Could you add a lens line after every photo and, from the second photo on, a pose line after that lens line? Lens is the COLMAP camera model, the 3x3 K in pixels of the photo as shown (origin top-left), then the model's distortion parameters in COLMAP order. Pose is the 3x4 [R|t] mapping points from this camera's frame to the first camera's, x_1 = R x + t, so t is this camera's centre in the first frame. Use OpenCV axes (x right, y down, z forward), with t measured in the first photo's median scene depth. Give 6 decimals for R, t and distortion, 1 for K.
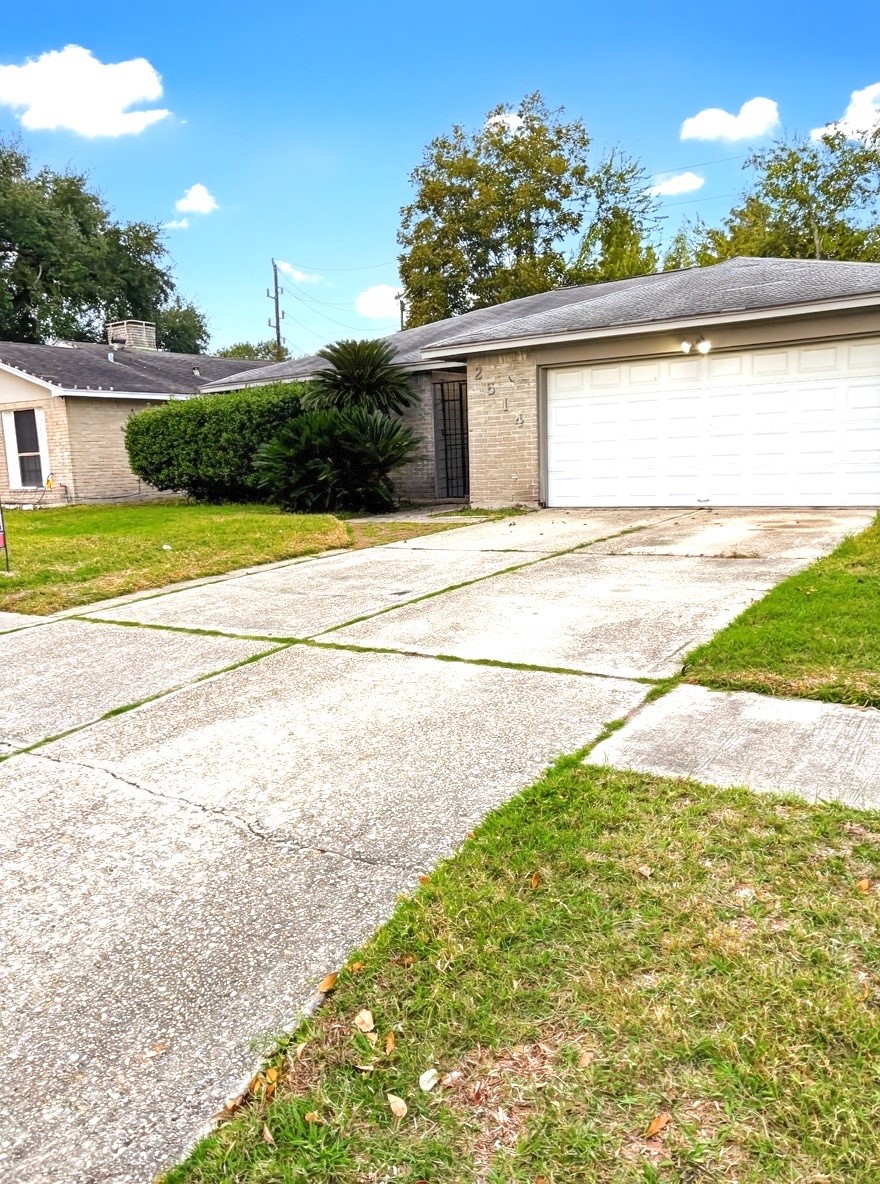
lens RADIAL K [[883.5, 0, 440.0], [0, 883.5, 592.0], [0, 0, 1]] dist [-0.000761, 0.005217]
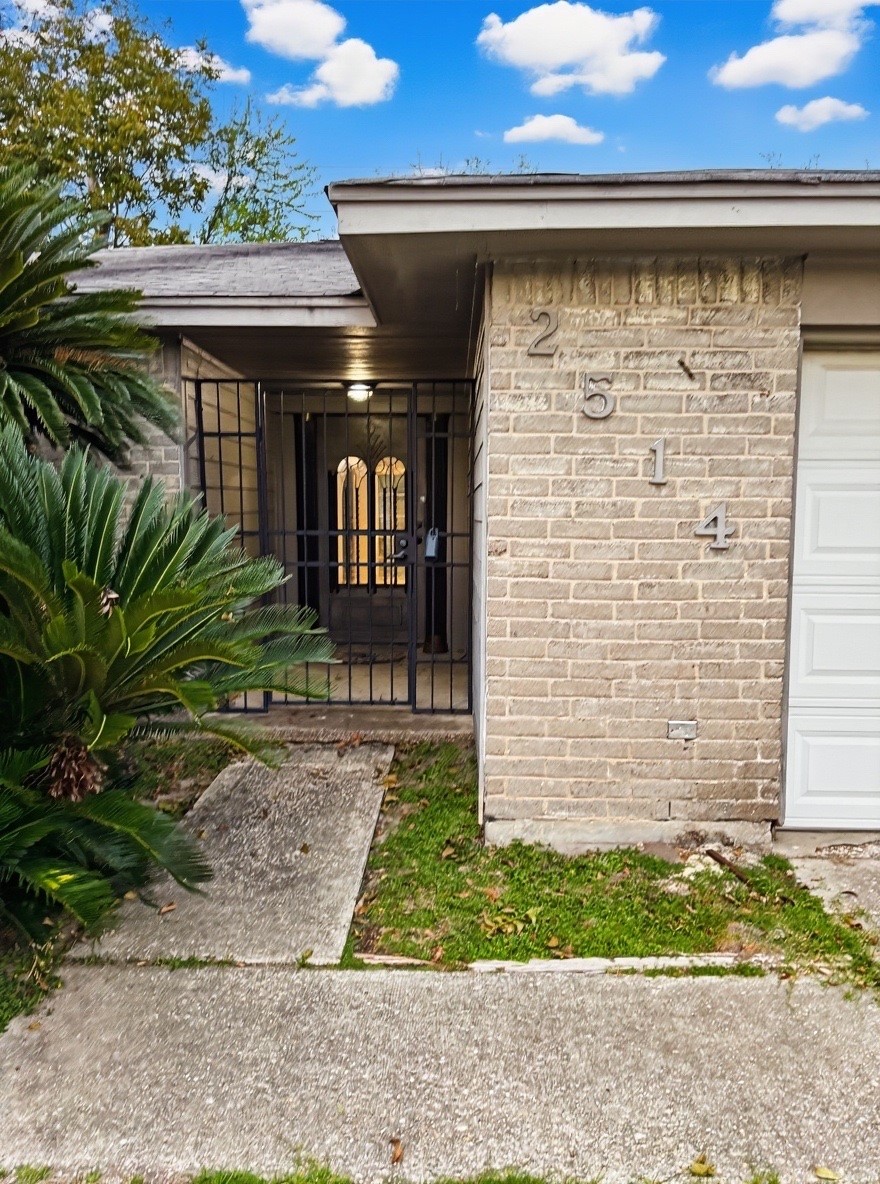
lens RADIAL K [[828.6, 0, 424.0], [0, 828.6, 596.3], [0, 0, 1]] dist [0.003821, 0.002839]
pose [[0.832862, -0.017811, 0.553194, -0.100377], [0.047782, 0.998064, -0.039804, -0.136797], [-0.551415, 0.059584, 0.832101, 0.688642]]
